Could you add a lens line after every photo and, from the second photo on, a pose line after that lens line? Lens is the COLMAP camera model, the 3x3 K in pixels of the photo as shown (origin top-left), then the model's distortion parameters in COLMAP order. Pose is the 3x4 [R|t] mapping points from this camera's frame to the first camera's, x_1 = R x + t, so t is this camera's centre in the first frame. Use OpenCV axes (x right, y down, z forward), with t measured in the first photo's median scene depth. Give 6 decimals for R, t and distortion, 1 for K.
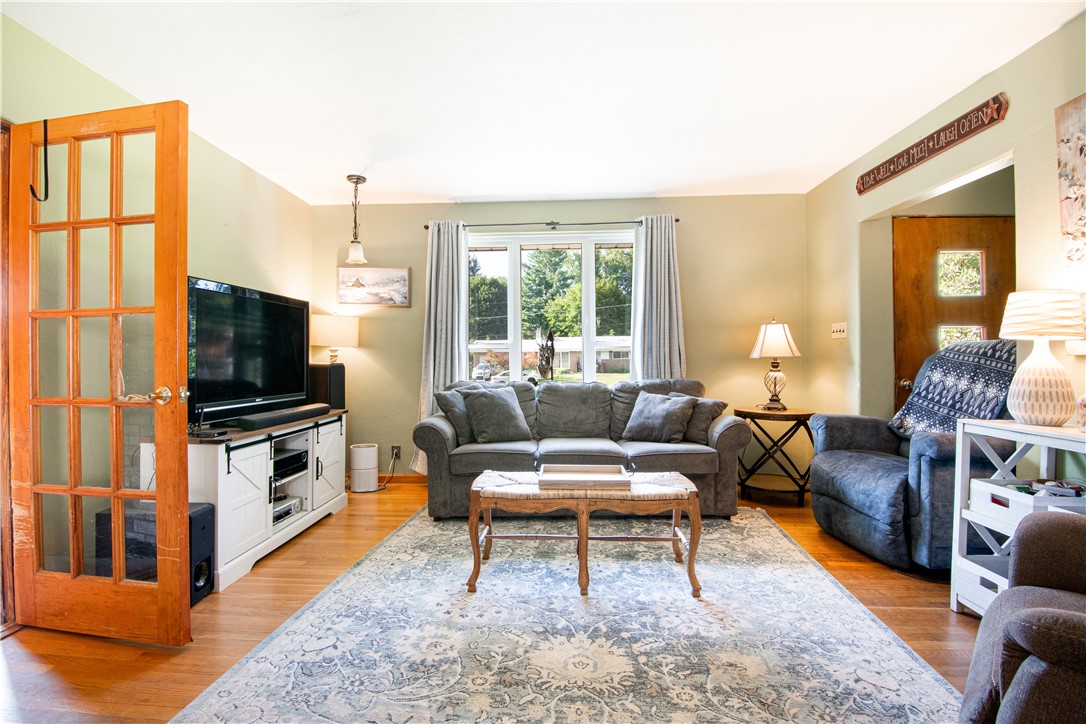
lens RADIAL K [[518.8, 0, 517.9], [0, 518.8, 360.7], [0, 0, 1]] dist [-0.000018, -0.012587]
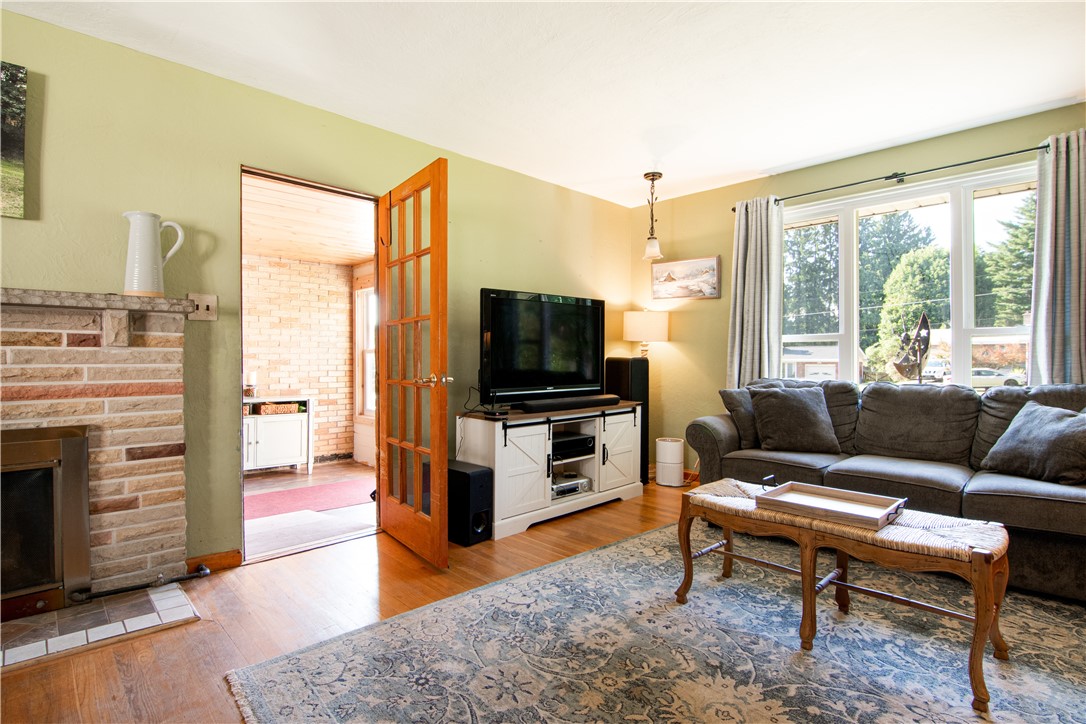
lens RADIAL K [[532.7, 0, 538.5], [0, 532.7, 358.8], [0, 0, 1]] dist [0.000304, -0.013609]
pose [[0.743963, 0.006838, -0.668185, 0.298661], [-0.002123, 0.999967, 0.007870, 0.000103], [0.668217, -0.004436, 0.743953, 0.099349]]
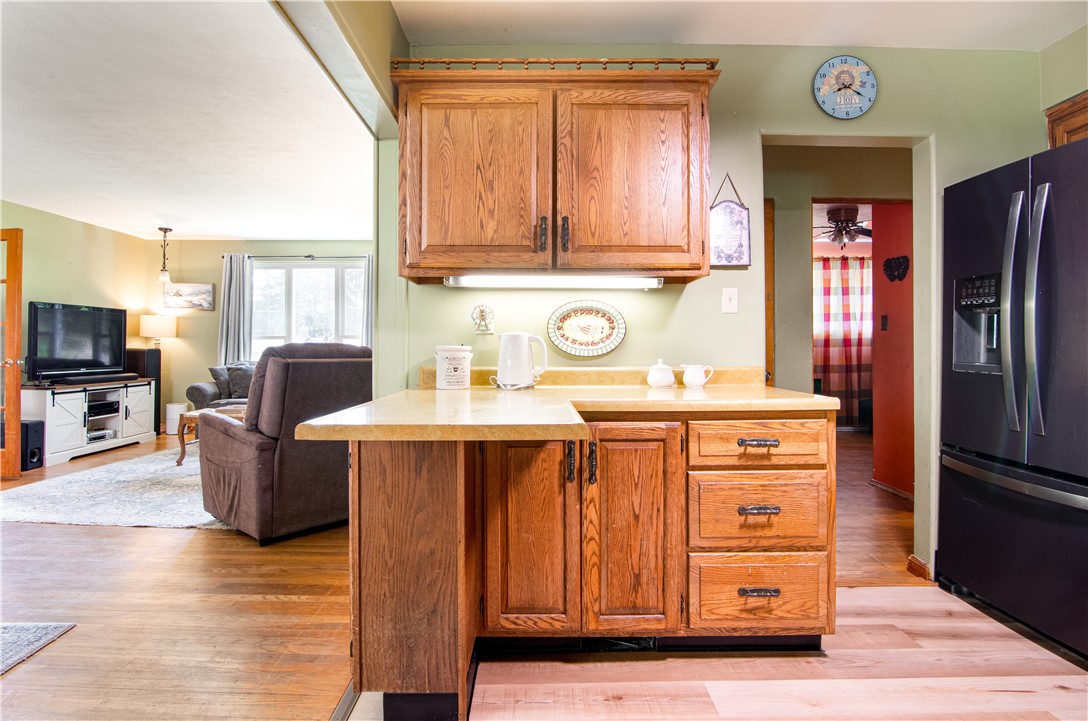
lens RADIAL K [[562.8, 0, 538.4], [0, 562.8, 344.5], [0, 0, 1]] dist [-0.001836, -0.014405]
pose [[0.997670, 0.008175, 0.067730, 0.931714], [-0.007912, 0.999960, -0.004155, -0.011718], [-0.067761, 0.003609, 0.997695, -1.003178]]
